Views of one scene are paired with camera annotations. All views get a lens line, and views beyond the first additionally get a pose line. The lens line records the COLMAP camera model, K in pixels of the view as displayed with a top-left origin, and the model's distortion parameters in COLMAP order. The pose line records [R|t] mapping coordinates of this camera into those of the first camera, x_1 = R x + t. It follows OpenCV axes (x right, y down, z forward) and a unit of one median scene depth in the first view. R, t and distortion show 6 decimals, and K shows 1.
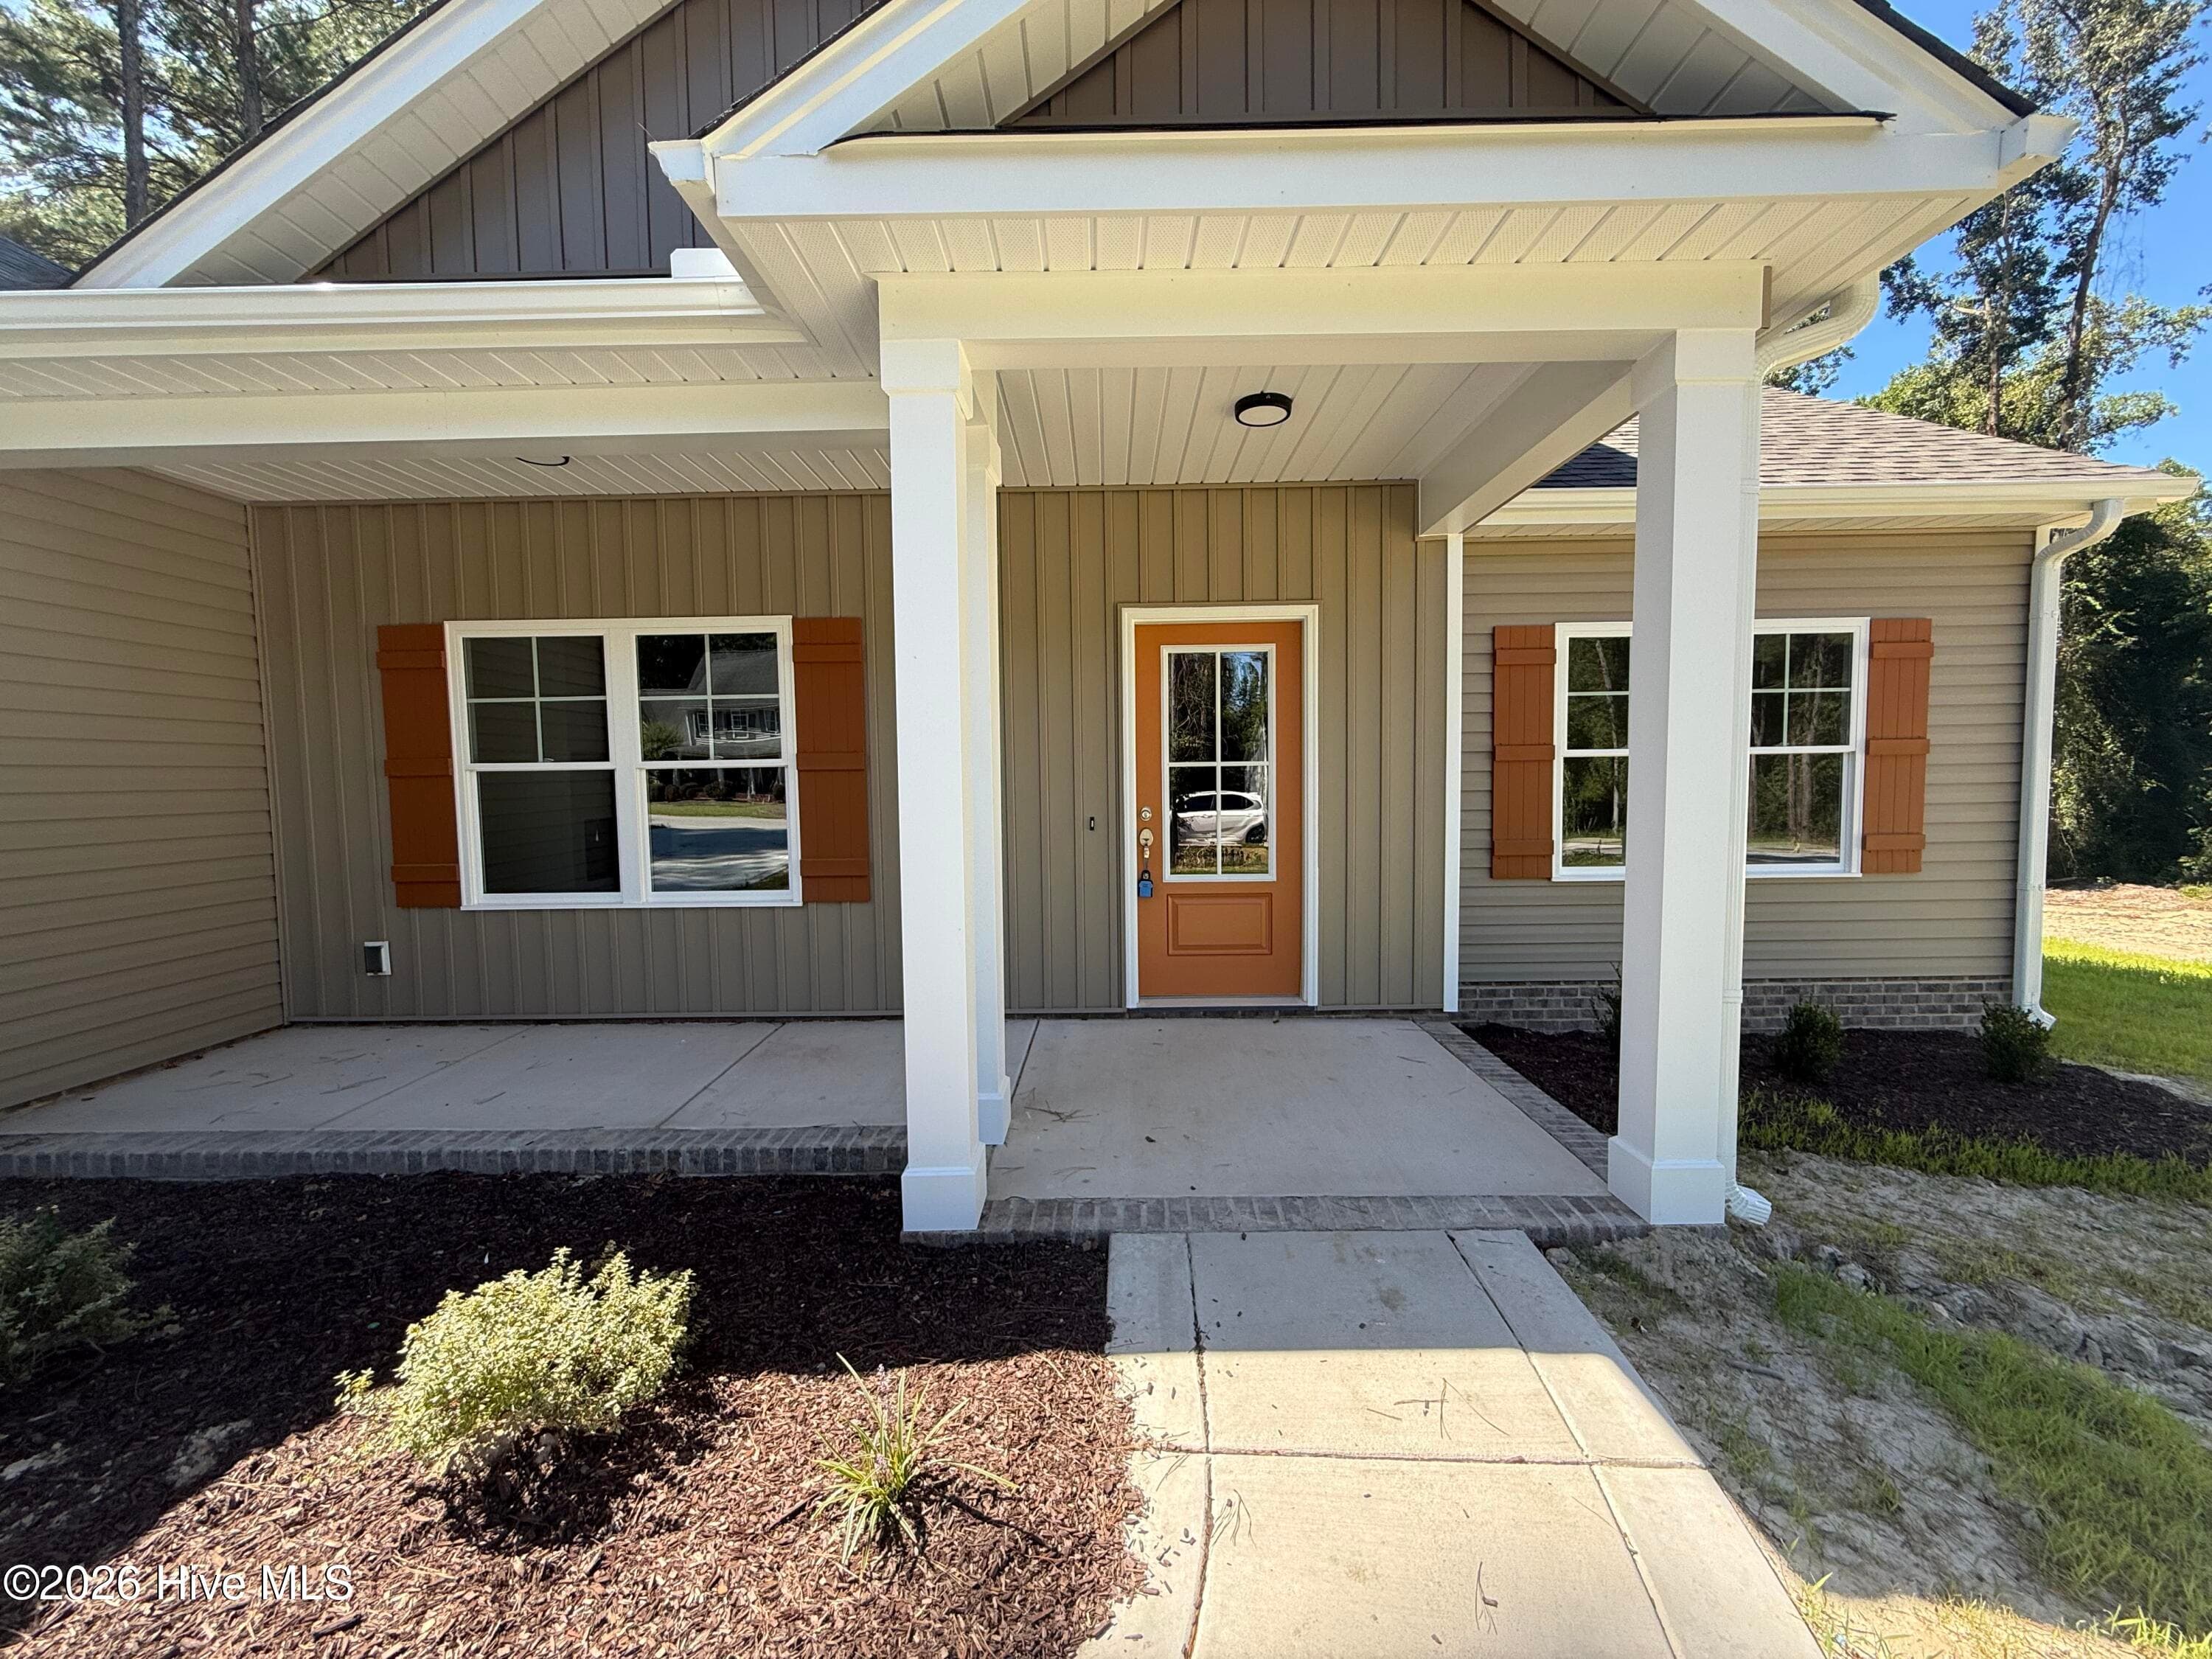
lens RADIAL K [[881.4, 0, 1101.6], [0, 881.4, 828.8], [0, 0, 1]] dist [-0.000804, 0.000423]
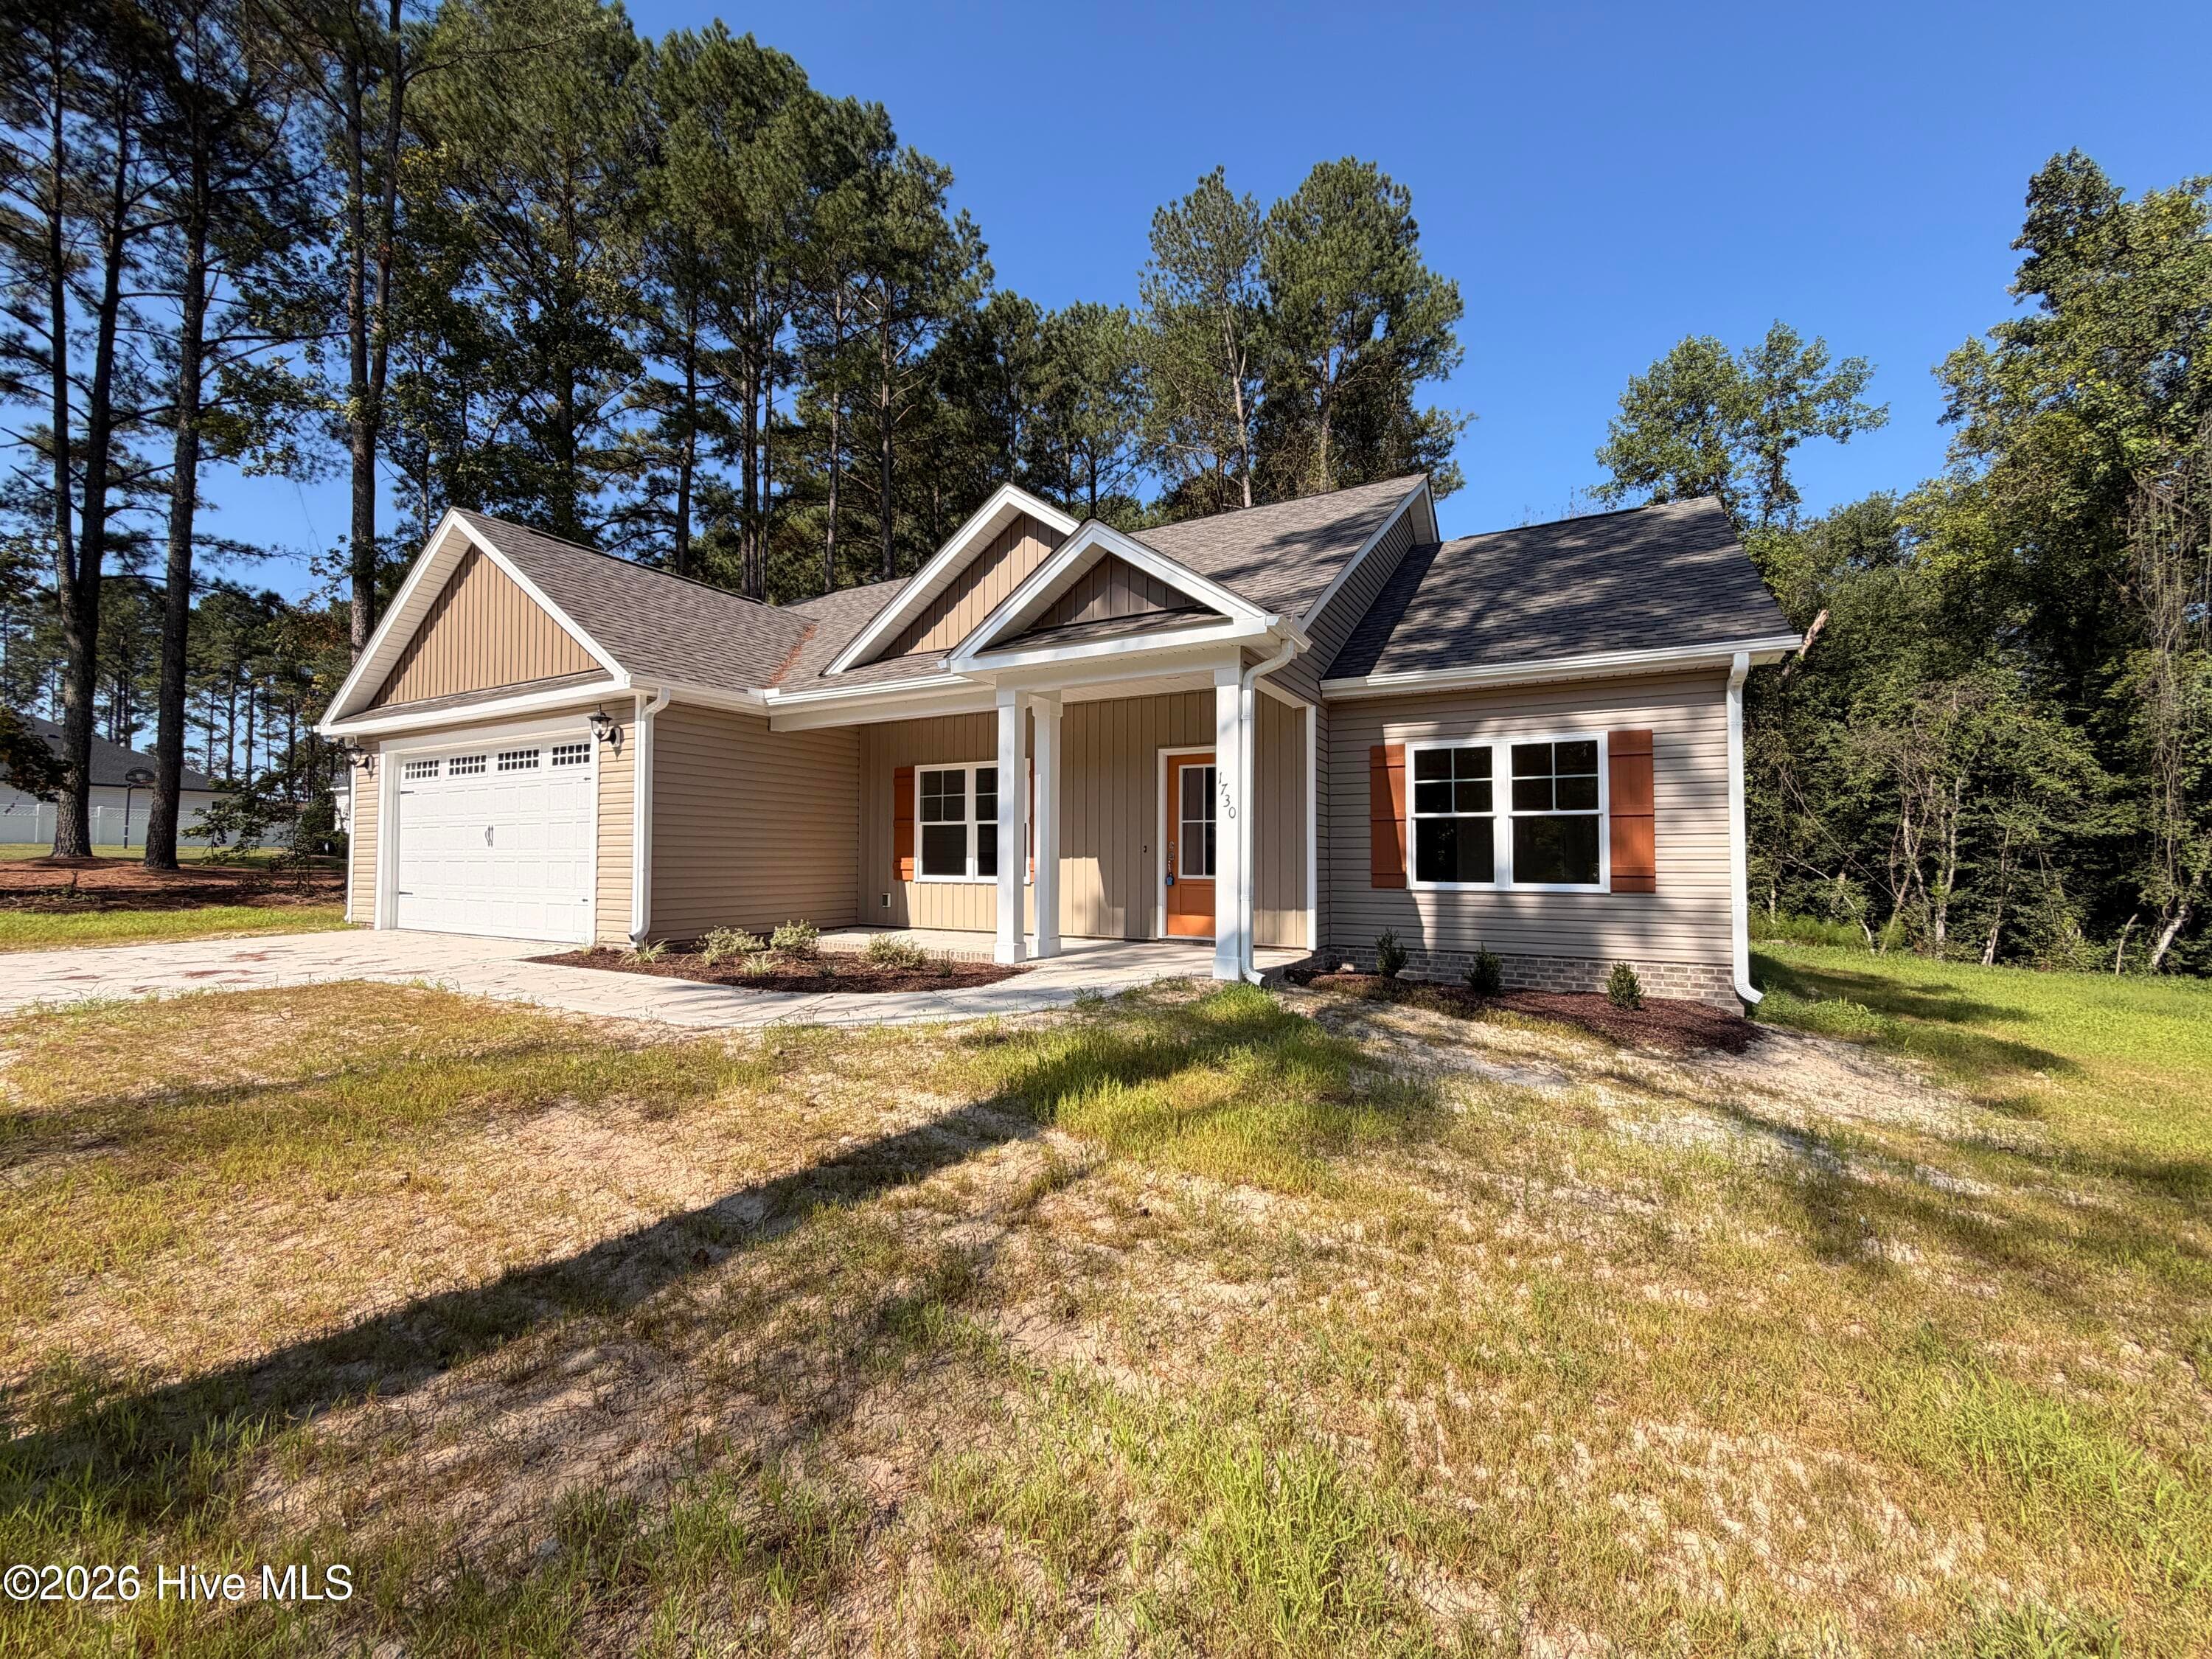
lens RADIAL K [[881.4, 0, 1101.6], [0, 881.4, 828.8], [0, 0, 1]] dist [-0.000804, 0.000423]
pose [[0.876322, 0.001945, -0.481723, 0.934153], [-0.044566, 0.996031, -0.077051, 0.115293], [0.479661, 0.088990, 0.872930, -0.925306]]
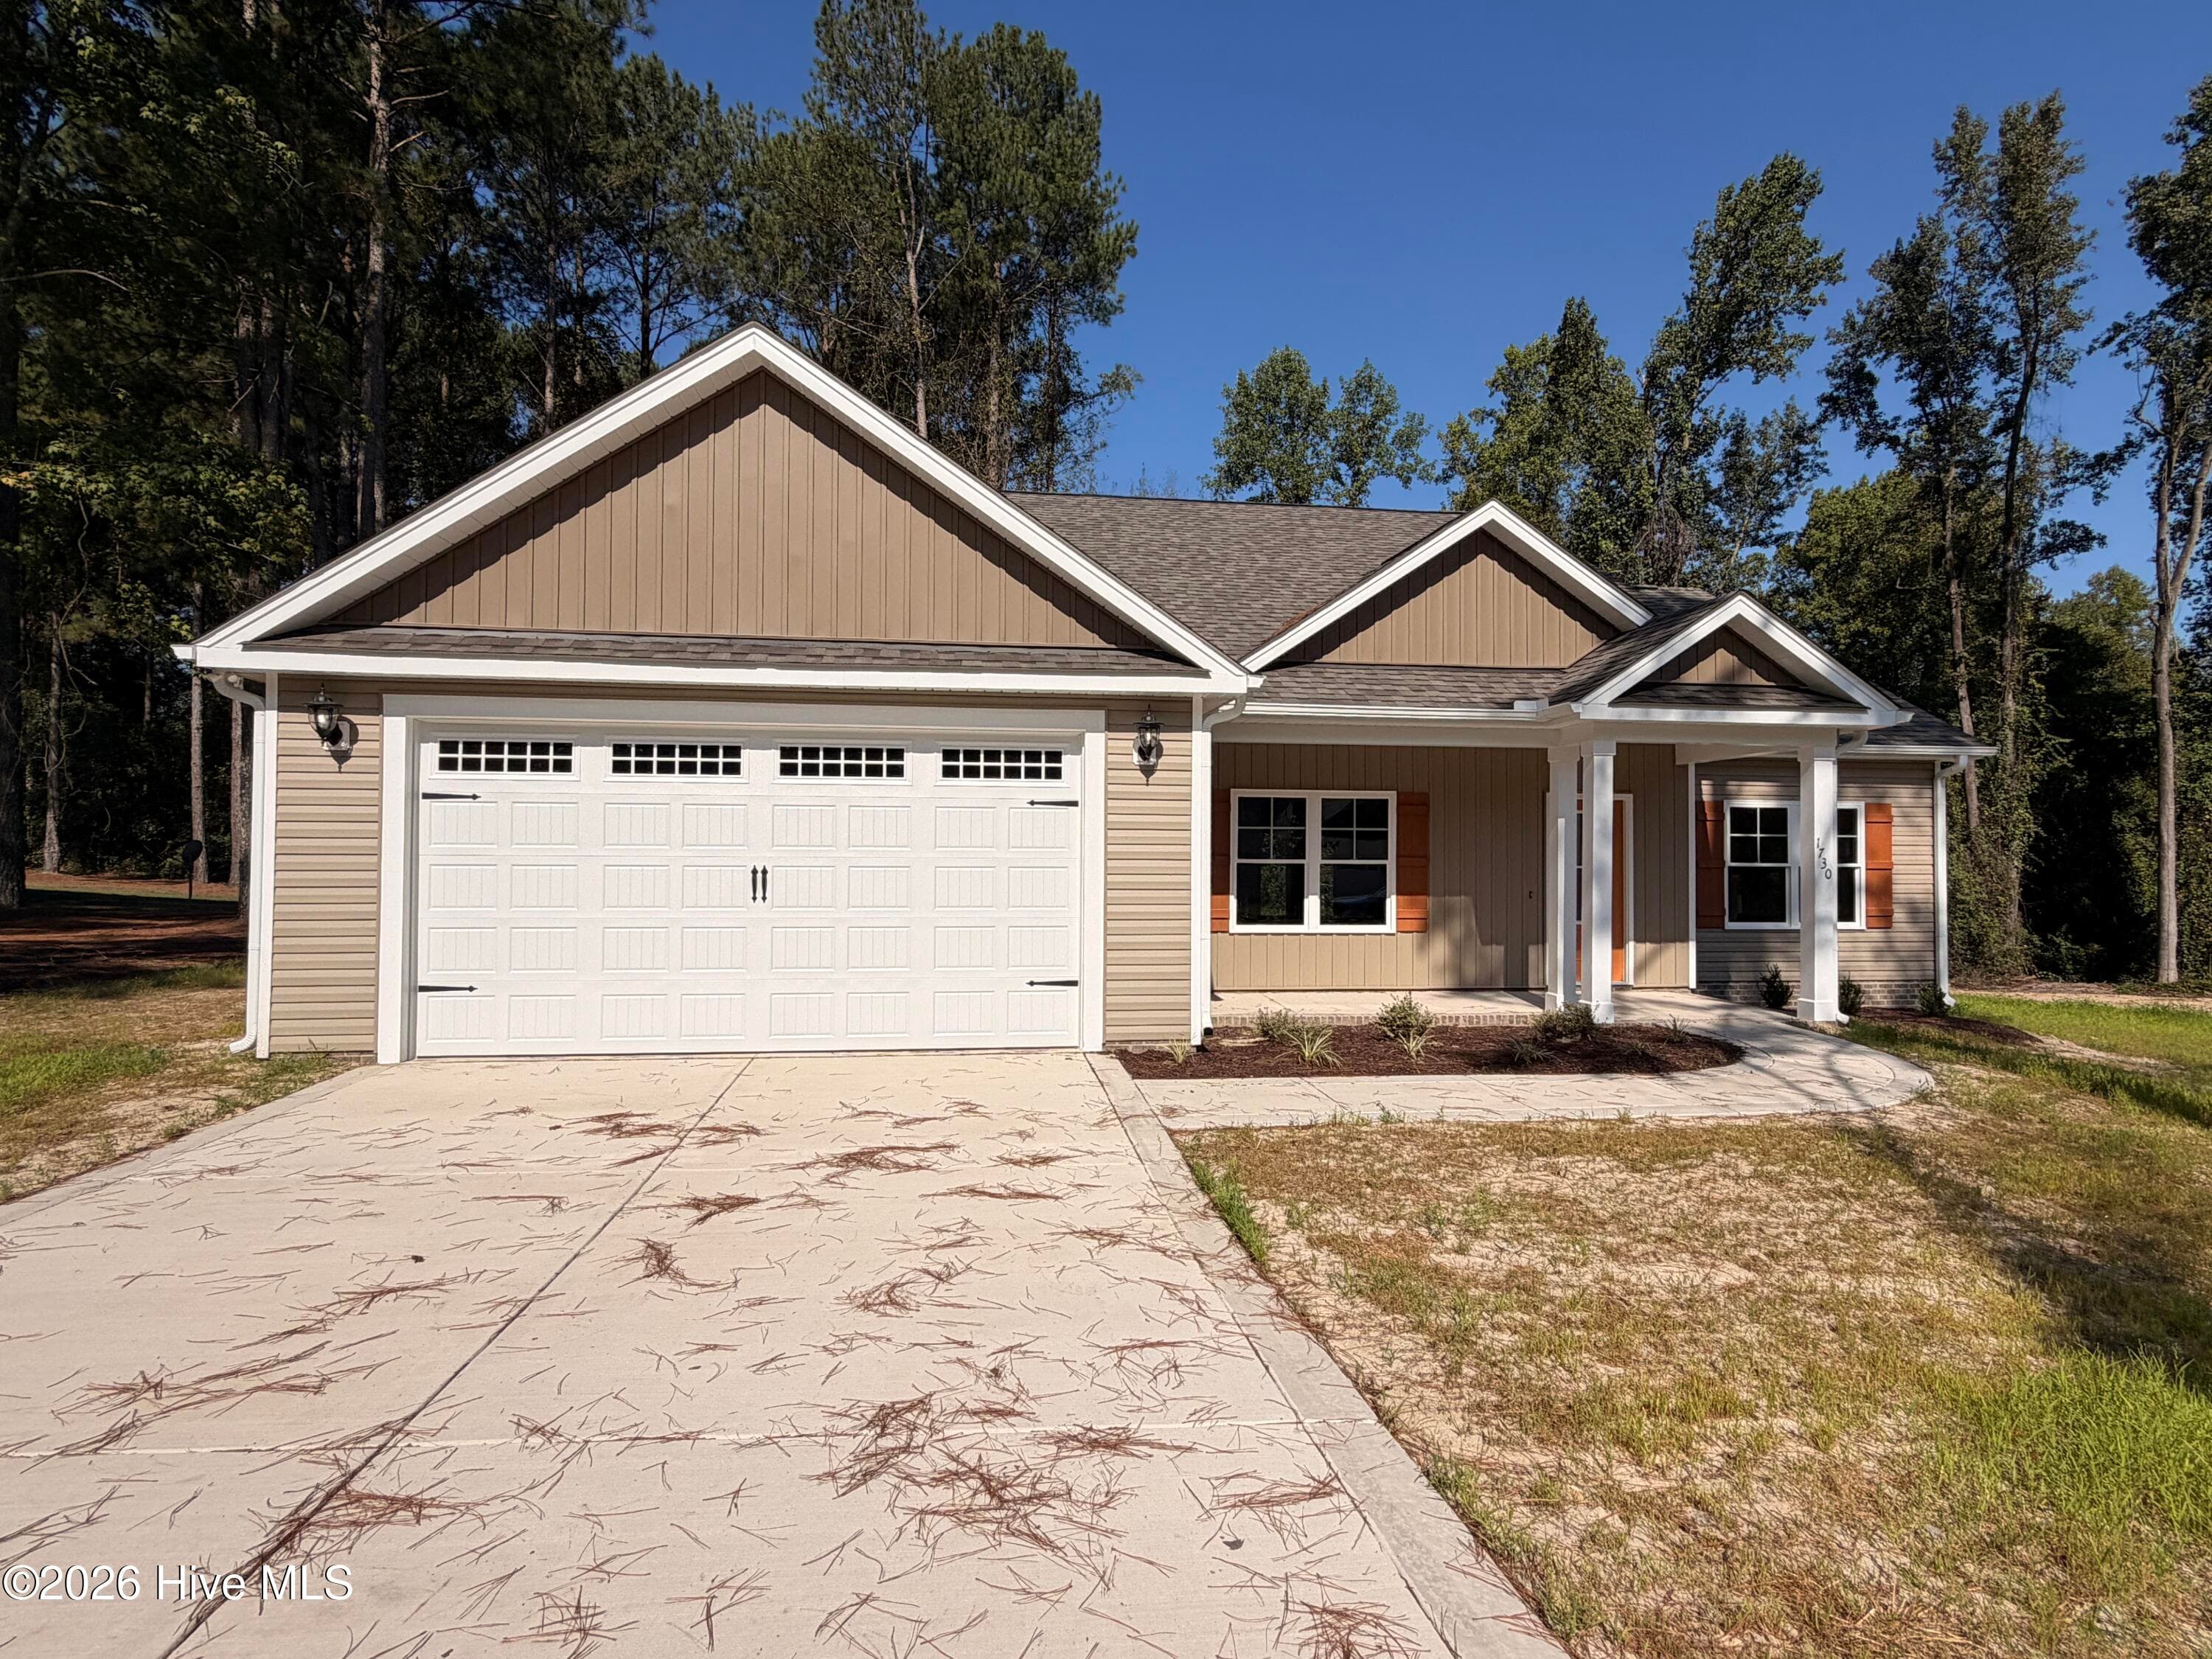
lens RADIAL K [[1156.7, 0, 1102.8], [0, 1156.7, 821.8], [0, 0, 1]] dist [0.000500, 0.000922]
pose [[0.990135, 0.027072, 0.137476, -1.393747], [-0.014449, 0.995654, -0.091998, 0.088698], [-0.139369, 0.089104, 0.986223, -1.562189]]
